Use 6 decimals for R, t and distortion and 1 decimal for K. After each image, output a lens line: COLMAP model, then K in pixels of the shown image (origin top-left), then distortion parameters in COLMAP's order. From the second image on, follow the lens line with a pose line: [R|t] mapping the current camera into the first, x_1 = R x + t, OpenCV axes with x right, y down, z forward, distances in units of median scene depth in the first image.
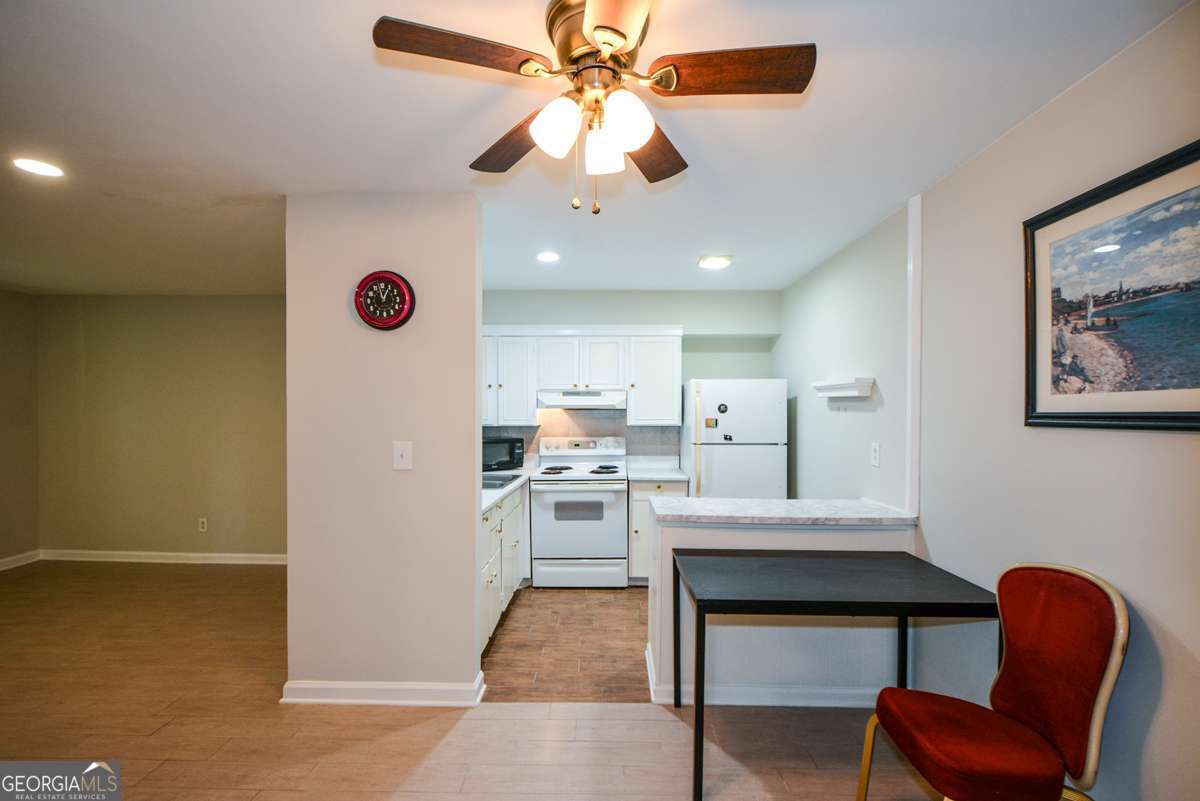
lens RADIAL K [[550.0, 0, 605.5], [0, 550.0, 419.4], [0, 0, 1]] dist [0.002565, -0.003903]
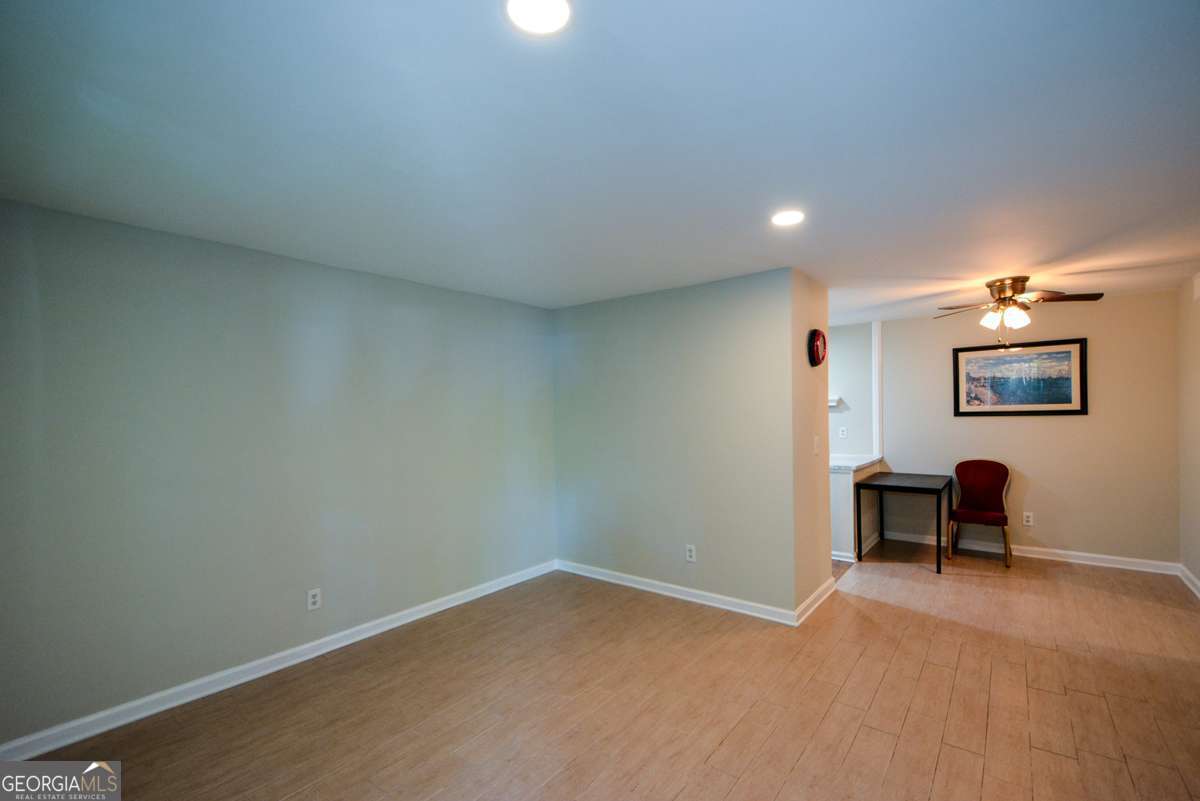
lens RADIAL K [[550.0, 0, 605.3], [0, 550.0, 412.1], [0, 0, 1]] dist [0.002565, -0.003903]
pose [[0.594491, -0.020852, 0.803832, -1.231510], [0.036887, 0.999319, -0.001357, -0.034076], [-0.803256, 0.030458, 0.594855, 0.328847]]
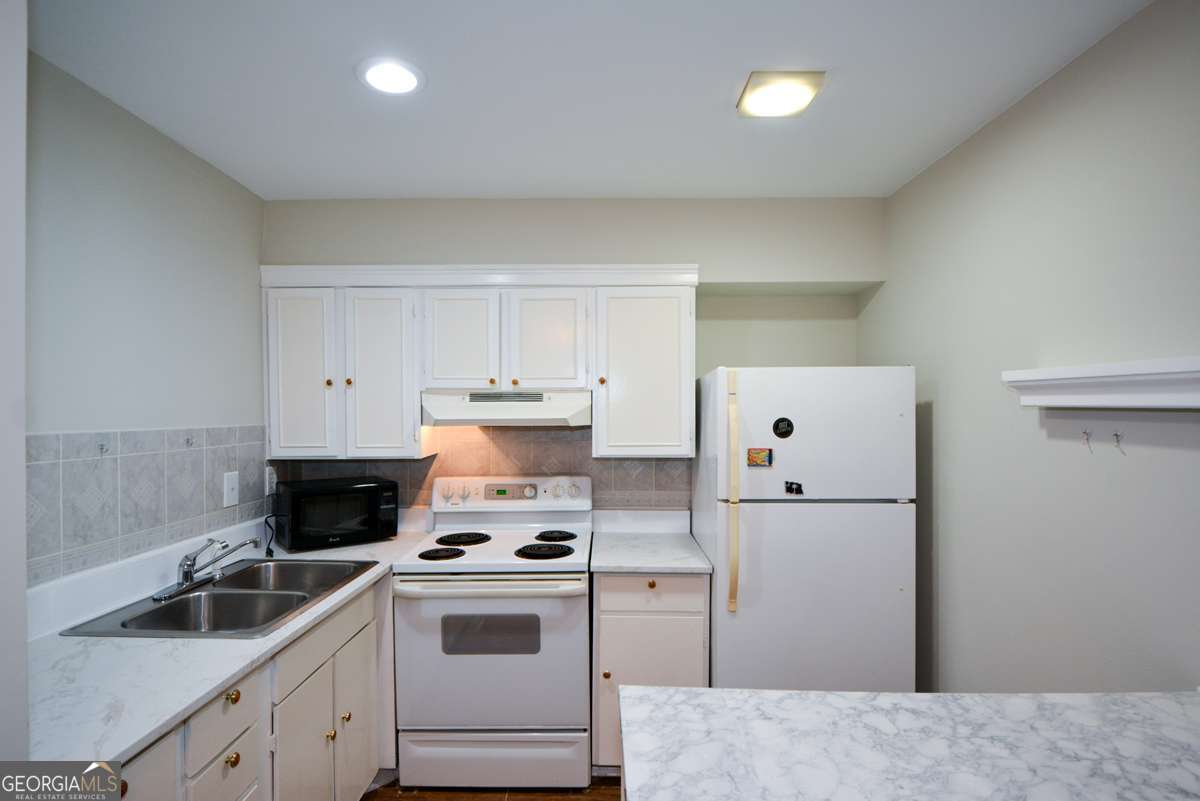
lens RADIAL K [[639.5, 0, 602.6], [0, 639.5, 415.1], [0, 0, 1]] dist [0.003124, -0.012913]
pose [[0.999958, -0.002740, 0.008796, 0.049181], [0.002833, 0.999941, -0.010514, -0.025461], [-0.008767, 0.010539, 0.999906, 0.437040]]
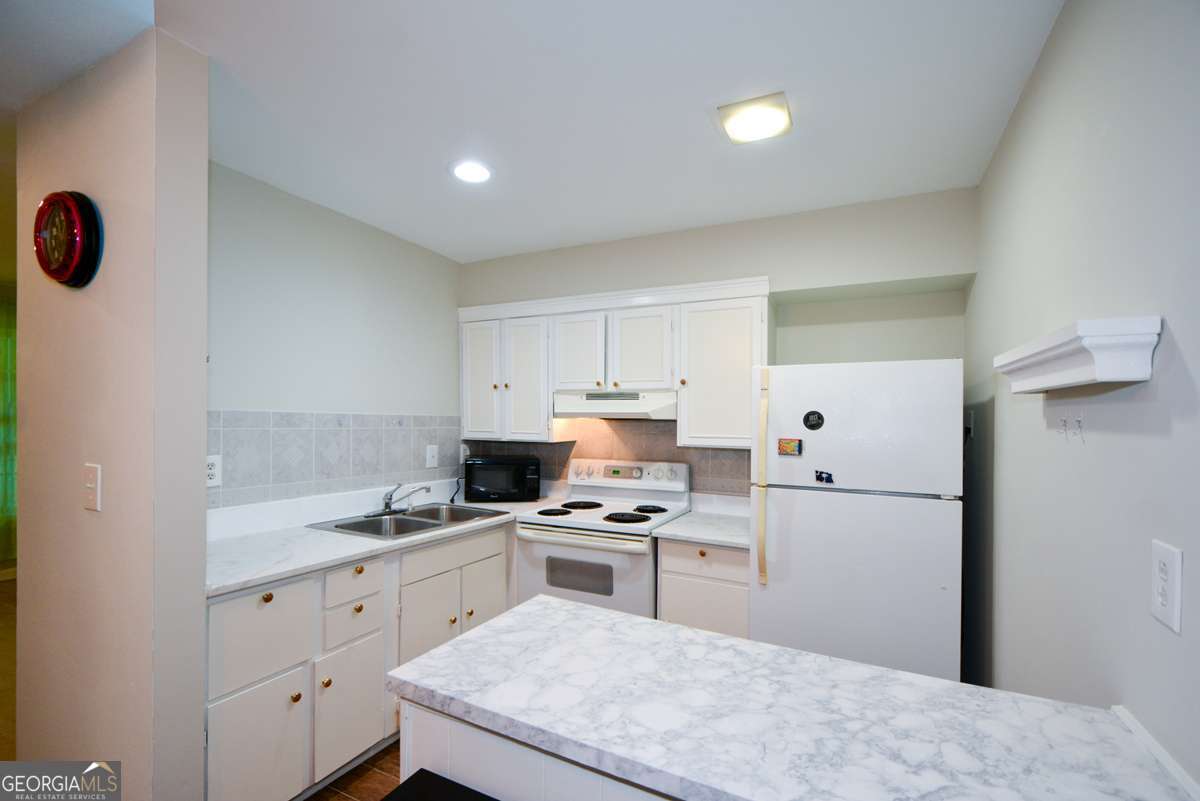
lens RADIAL K [[550.0, 0, 574.4], [0, 550.0, 422.1], [0, 0, 1]] dist [0.002565, -0.003903]
pose [[0.890143, 0.013621, -0.455479, 0.247479], [-0.021447, 0.999698, -0.012017, -0.007070], [0.455177, 0.020465, 0.890166, 0.432522]]
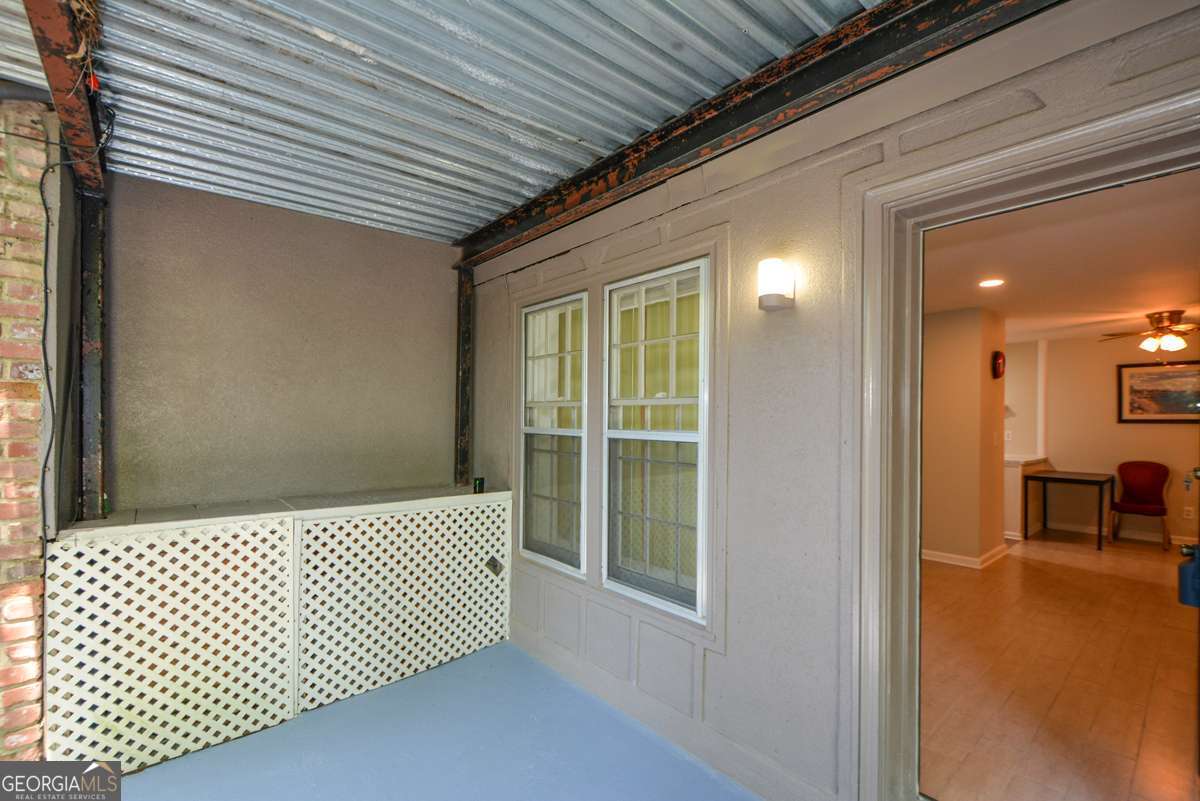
lens RADIAL K [[550.0, 0, 615.3], [0, 550.0, 416.4], [0, 0, 1]] dist [0.002565, -0.003903]
pose [[0.729565, 0.001600, 0.683910, -1.744481], [0.011595, 0.999825, -0.014707, -0.007310], [-0.683814, 0.018660, 0.729418, 0.280579]]
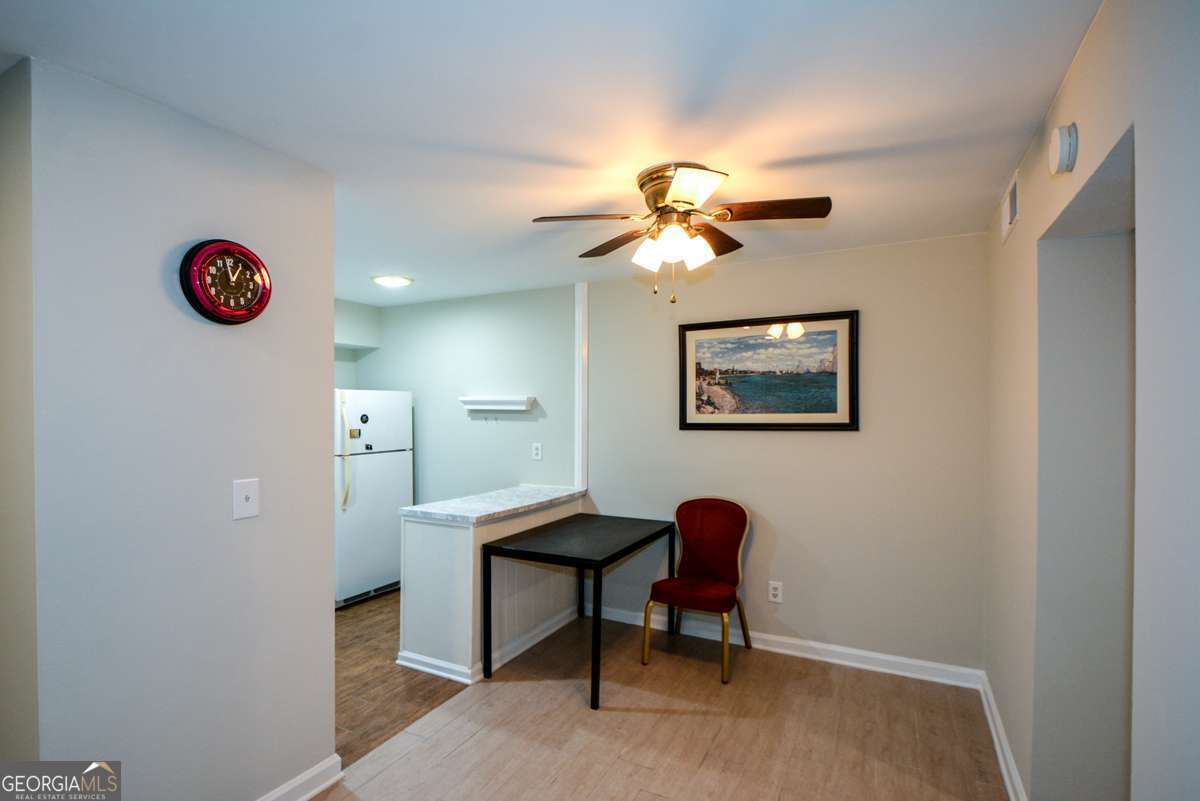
lens RADIAL K [[582.1, 0, 545.9], [0, 582.1, 418.8], [0, 0, 1]] dist [0.003627, -0.009487]
pose [[0.495741, -0.019372, 0.868254, -0.553317], [0.018226, 0.999763, 0.011900, -0.026707], [-0.868279, 0.009926, 0.495977, 0.173832]]
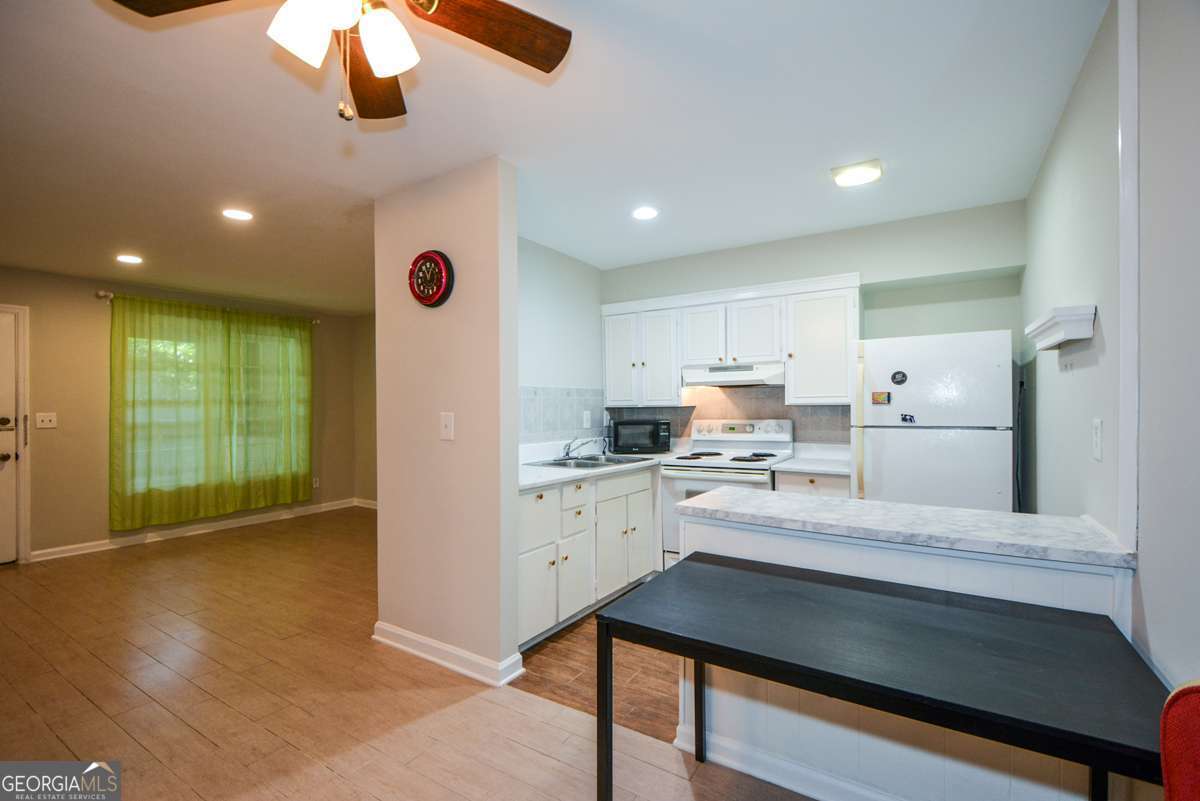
lens RADIAL K [[550.0, 0, 575.1], [0, 550.0, 412.3], [0, 0, 1]] dist [0.002565, -0.003903]
pose [[0.837955, -0.001524, -0.545737, 0.249707], [0.000030, 0.999996, -0.002748, 0.026947], [0.545740, 0.002287, 0.837952, 0.165913]]
